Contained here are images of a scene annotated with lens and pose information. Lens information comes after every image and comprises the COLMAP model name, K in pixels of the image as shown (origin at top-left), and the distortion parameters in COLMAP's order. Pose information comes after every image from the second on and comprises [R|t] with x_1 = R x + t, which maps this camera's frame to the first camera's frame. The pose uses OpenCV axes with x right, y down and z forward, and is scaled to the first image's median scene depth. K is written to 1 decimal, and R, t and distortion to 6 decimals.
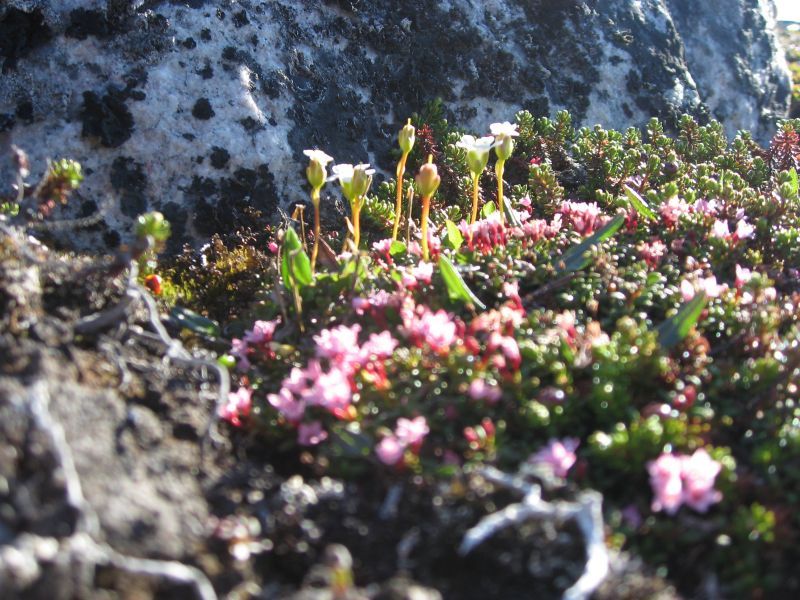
lens RADIAL K [[982.5, 0, 395.5], [0, 982.5, 302.9], [0, 0, 1]] dist [-0.136595, 0.000000]
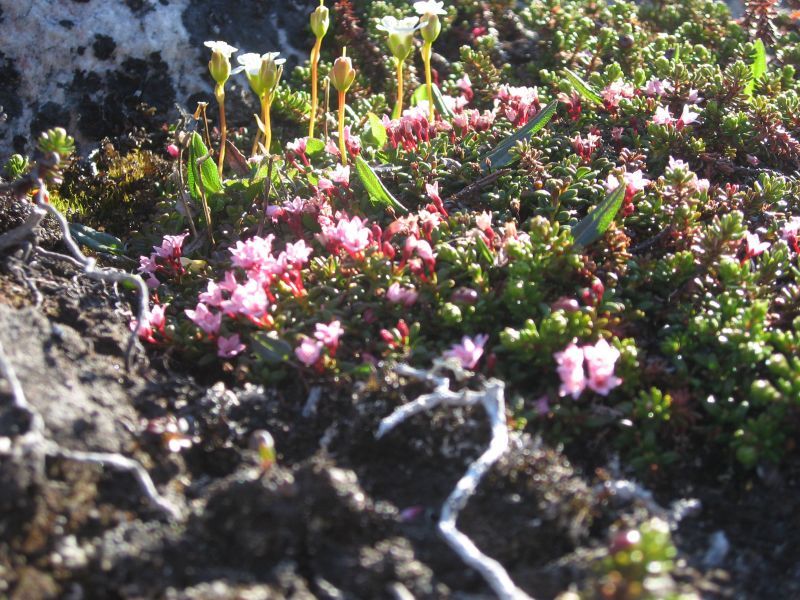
lens RADIAL K [[1379.0, 0, 399.0], [0, 1379.0, 294.6], [0, 0, 1]] dist [-0.155727, 0.000000]
pose [[0.997899, -0.043310, 0.048179, 0.010924], [0.040042, 0.996960, 0.066844, -0.002271], [-0.050927, -0.064775, 0.996600, -0.222148]]
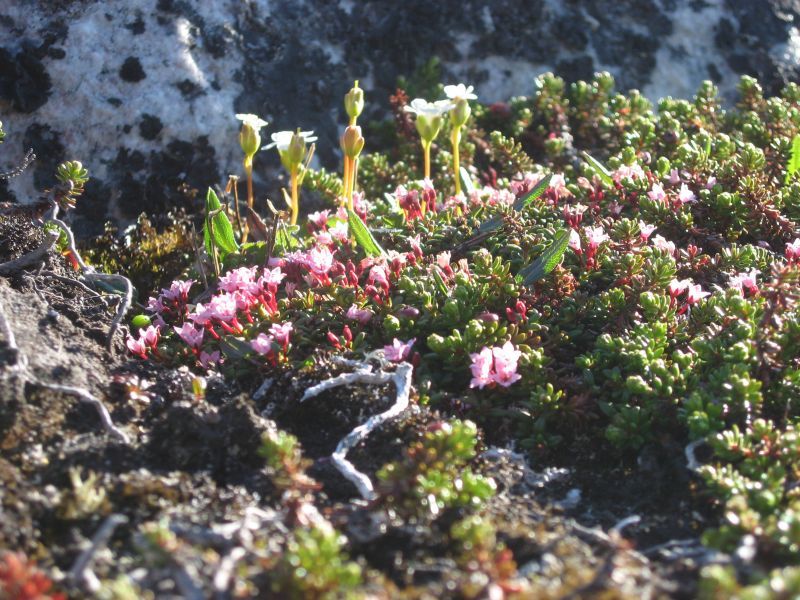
lens RADIAL K [[1951.4, 0, 401.9], [0, 1951.4, 295.1], [0, 0, 1]] dist [-0.160035, 0.000000]
pose [[0.997572, 0.009565, -0.068982, 0.161031], [-0.015337, 0.996377, -0.083647, 0.139390], [0.067932, 0.084502, 0.994105, -0.674562]]
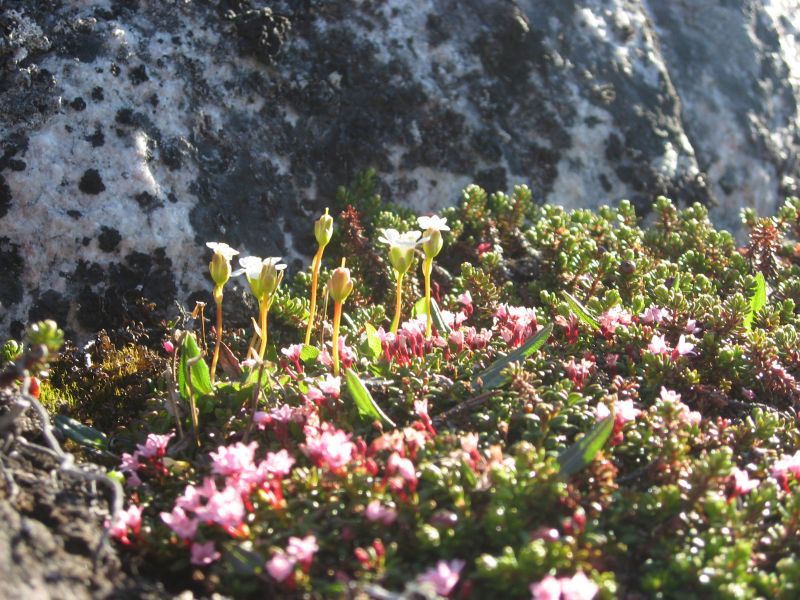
lens RADIAL K [[1379.0, 0, 400.4], [0, 1379.0, 300.8], [0, 0, 1]] dist [-0.155727, 0.000000]
pose [[0.998608, 0.026166, 0.045803, 0.022570], [-0.022656, 0.996886, -0.075536, -0.010216], [-0.047637, 0.074393, 0.996091, -0.215448]]
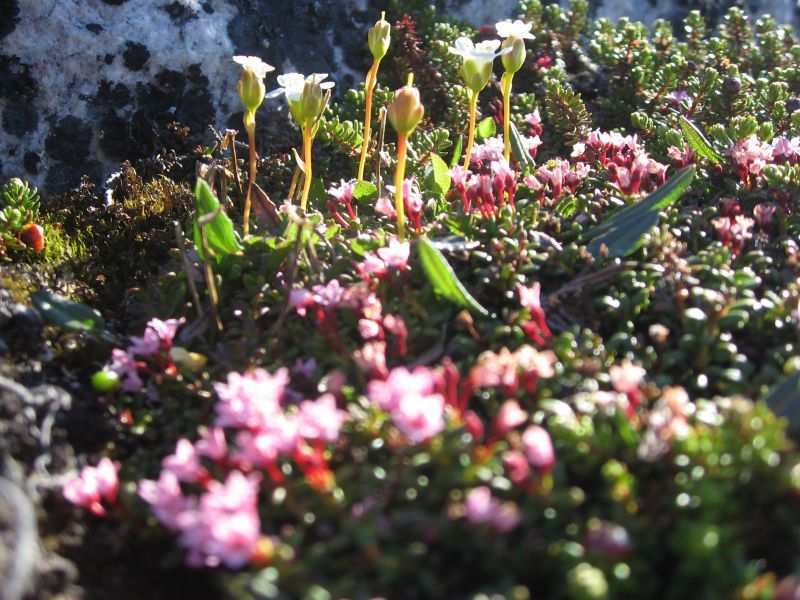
lens RADIAL K [[982.5, 0, 395.4], [0, 982.5, 297.5], [0, 0, 1]] dist [-0.136595, 0.000000]
pose [[0.999660, 0.015975, 0.020584, 0.010407], [-0.018353, 0.992472, 0.121091, -0.058875], [-0.018495, -0.121428, 0.992428, 0.234678]]
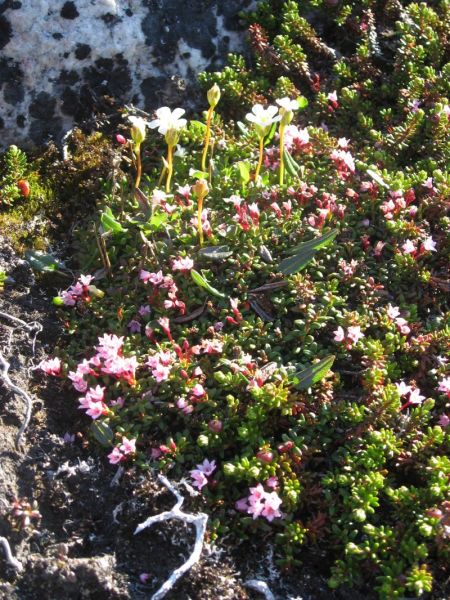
lens RADIAL K [[1034.2, 0, 225.6], [0, 1034.2, 297.9], [0, 0, 1]] dist [-0.155727, 0.000000]
pose [[0.987723, 0.115678, -0.104987, 0.177519], [-0.056727, 0.891780, 0.448899, -0.480287], [0.145553, -0.437432, 0.887394, -0.269082]]
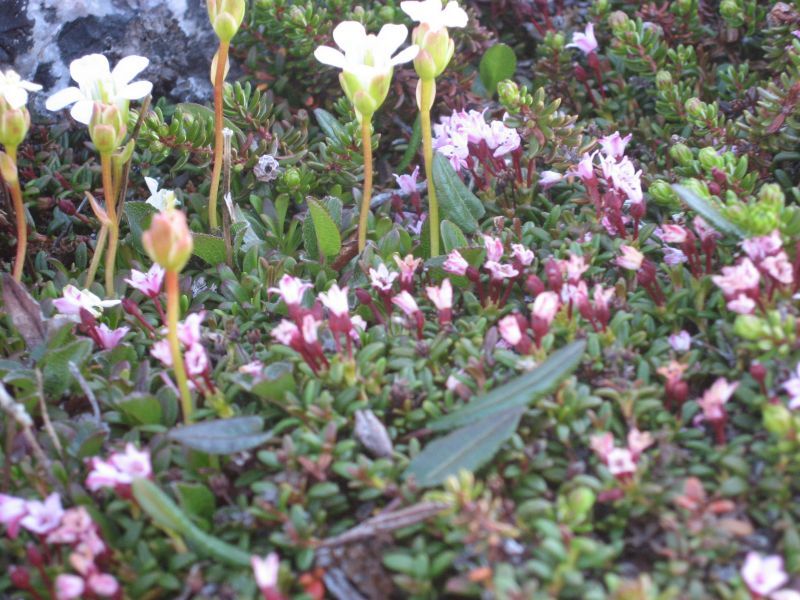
lens RADIAL K [[2376.7, 0, 399.7], [0, 2376.7, 301.0], [0, 0, 1]] dist [-0.196104, 0.000000]
pose [[0.988522, 0.054858, -0.140767, 0.222665], [-0.014413, 0.961740, 0.273583, -0.302051], [0.150389, -0.268414, 0.951492, -0.042843]]
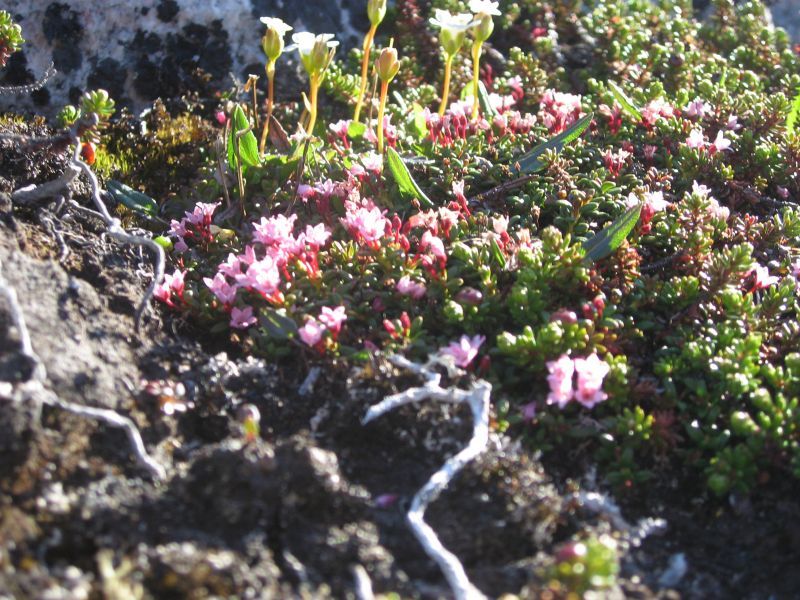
lens RADIAL K [[1379.0, 0, 398.6], [0, 1379.0, 292.7], [0, 0, 1]] dist [-0.155727, 0.000000]
pose [[0.997542, 0.069827, 0.005837, 0.037979], [-0.070070, 0.994137, 0.082354, -0.012531], [-0.000052, -0.082560, 0.996586, -0.246159]]
